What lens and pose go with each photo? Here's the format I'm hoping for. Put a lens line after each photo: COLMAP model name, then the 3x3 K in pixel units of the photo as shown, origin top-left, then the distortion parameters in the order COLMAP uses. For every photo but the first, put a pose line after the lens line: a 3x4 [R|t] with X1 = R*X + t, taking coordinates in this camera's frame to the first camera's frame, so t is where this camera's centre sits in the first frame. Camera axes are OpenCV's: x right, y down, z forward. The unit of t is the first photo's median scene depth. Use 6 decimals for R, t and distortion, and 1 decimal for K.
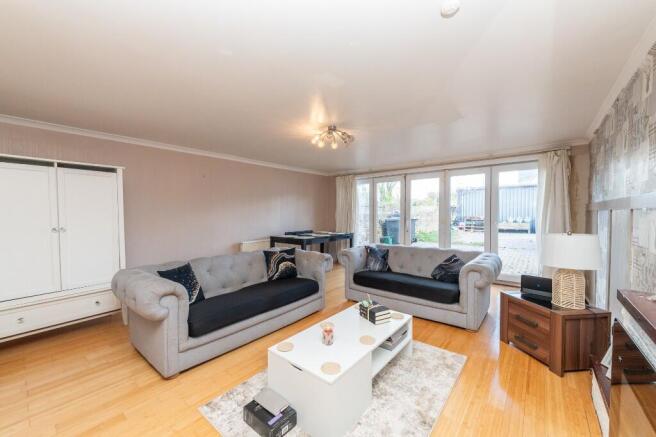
lens RADIAL K [[260.6, 0, 327.6], [0, 260.6, 220.2], [0, 0, 1]] dist [0.023652, -0.000055]
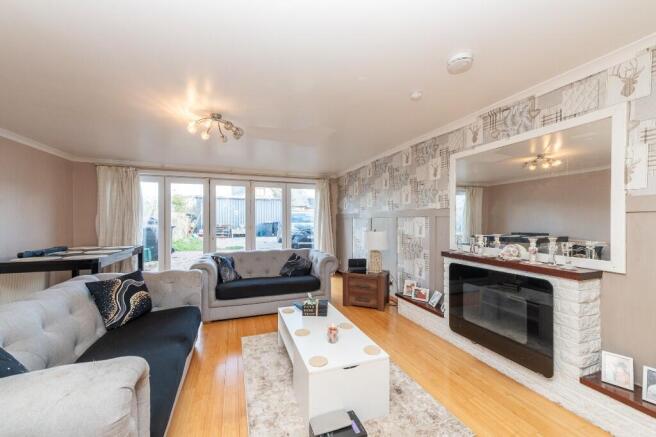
lens RADIAL K [[260.6, 0, 327.6], [0, 260.6, 220.2], [0, 0, 1]] dist [0.023652, -0.000055]
pose [[0.504791, 0.004387, 0.863230, -0.454311], [0.023489, 0.999547, -0.018815, 0.004584], [-0.862922, 0.029774, 0.504459, 0.239581]]
